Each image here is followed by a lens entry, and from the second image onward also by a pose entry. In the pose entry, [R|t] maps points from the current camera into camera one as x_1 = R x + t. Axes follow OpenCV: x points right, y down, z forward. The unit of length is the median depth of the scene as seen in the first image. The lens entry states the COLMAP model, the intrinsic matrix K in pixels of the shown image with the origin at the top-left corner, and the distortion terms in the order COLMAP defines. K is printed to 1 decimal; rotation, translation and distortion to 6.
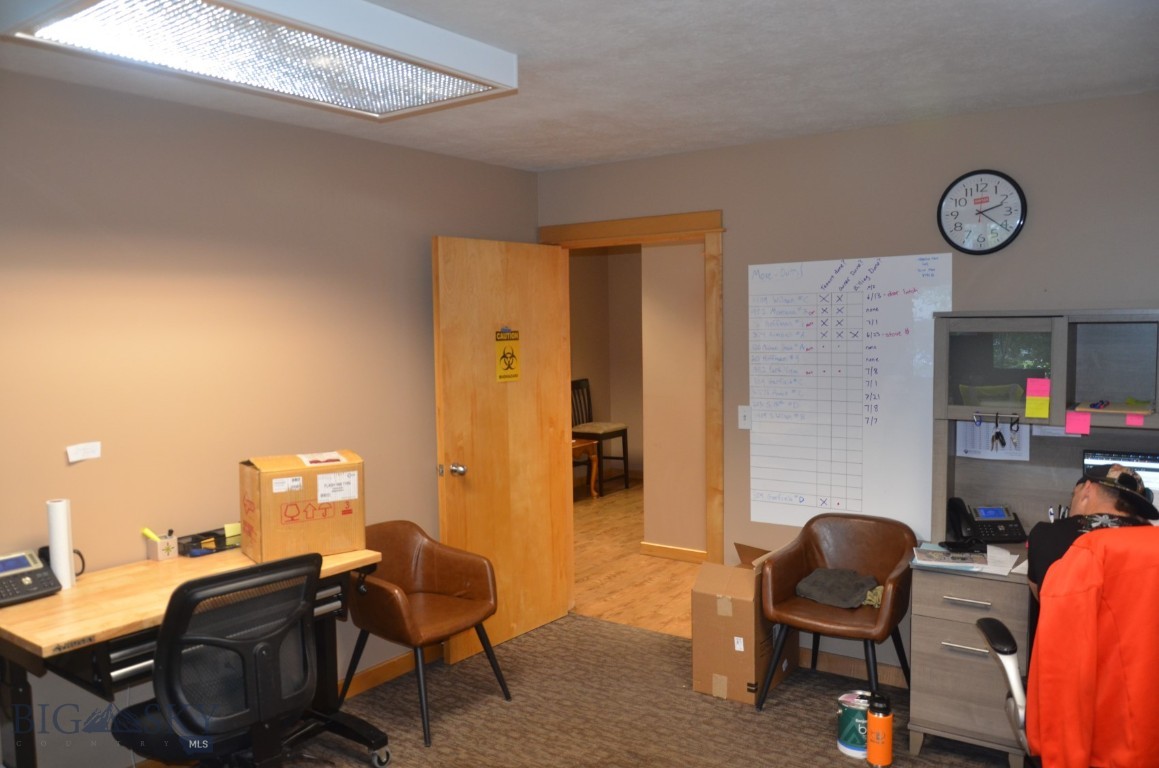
lens RADIAL K [[902.0, 0, 580.3], [0, 902.0, 386.4], [0, 0, 1]] dist [-0.044861, 0.009122]
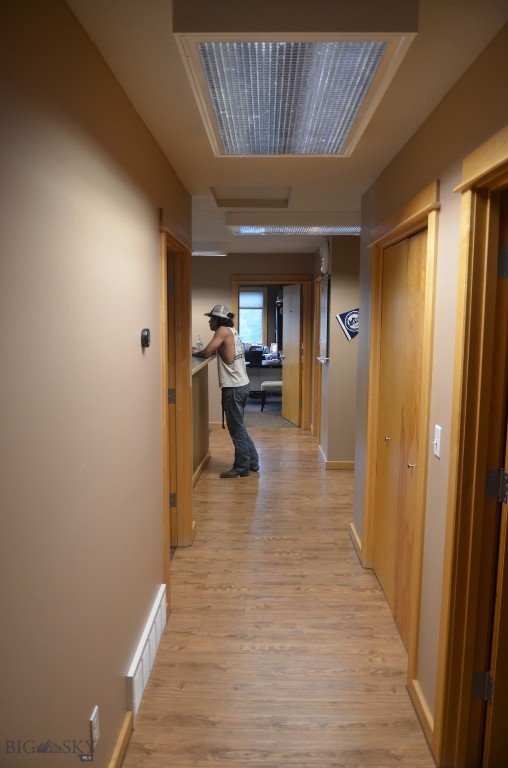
lens RADIAL K [[597.7, 0, 255.8], [0, 597.7, 383.2], [0, 0, 1]] dist [-0.044861, 0.009122]
pose [[0.556995, 0.116614, -0.822288, 0.618213], [-0.072068, 0.993145, 0.092027, -0.057439], [0.827383, 0.008002, 0.561581, 0.532096]]
